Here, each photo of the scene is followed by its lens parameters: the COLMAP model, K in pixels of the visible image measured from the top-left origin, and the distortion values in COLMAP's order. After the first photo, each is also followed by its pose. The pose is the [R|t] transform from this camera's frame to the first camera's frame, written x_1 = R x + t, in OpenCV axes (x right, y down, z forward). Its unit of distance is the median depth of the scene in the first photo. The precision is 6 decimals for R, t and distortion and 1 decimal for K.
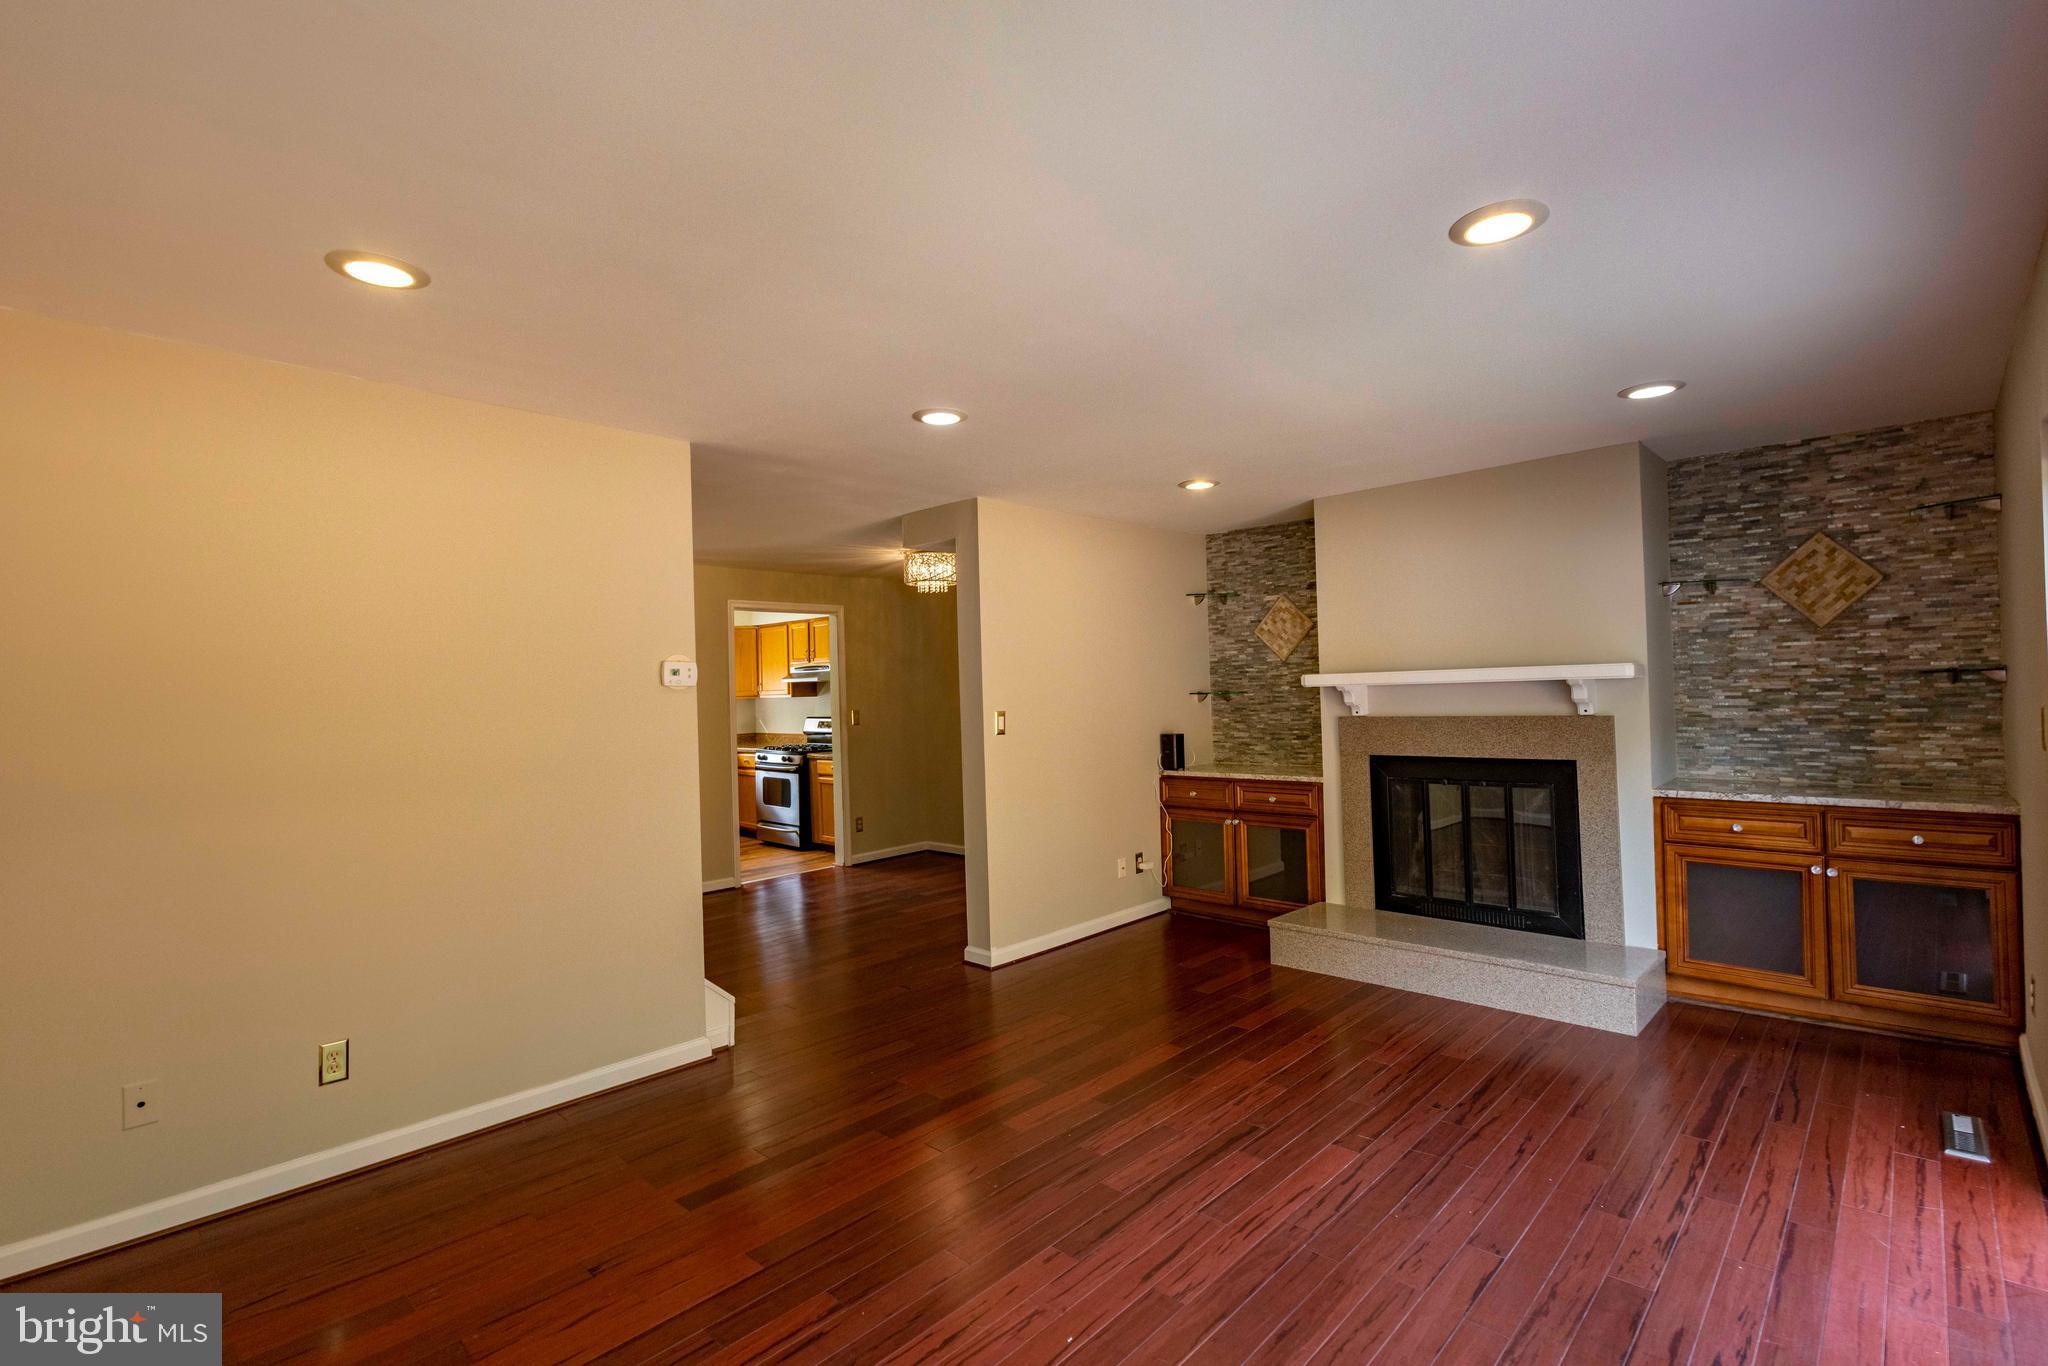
lens RADIAL K [[939.7, 0, 1029.0], [0, 939.7, 686.6], [0, 0, 1]] dist [0.006956, -0.002734]
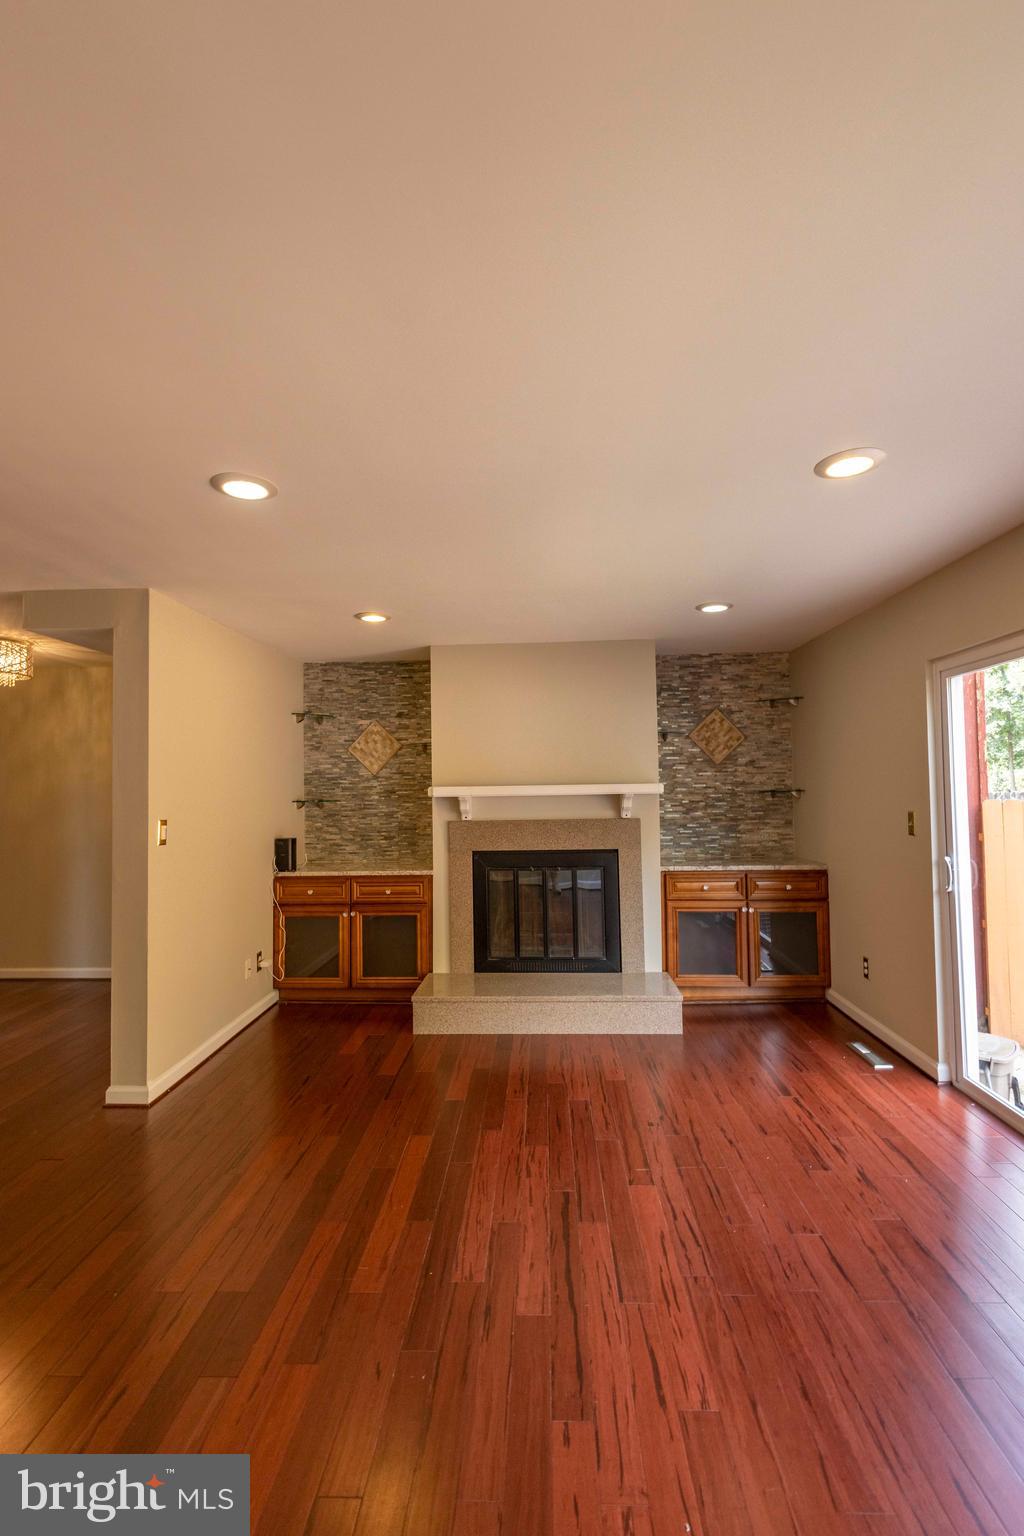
lens RADIAL K [[704.8, 0, 515.2], [0, 704.8, 765.5], [0, 0, 1]] dist [0.006956, -0.002734]
pose [[0.754425, 0.038604, 0.655250, -0.257352], [-0.010068, 0.998832, -0.047255, 0.002230], [-0.656309, 0.029053, 0.753933, 0.273625]]
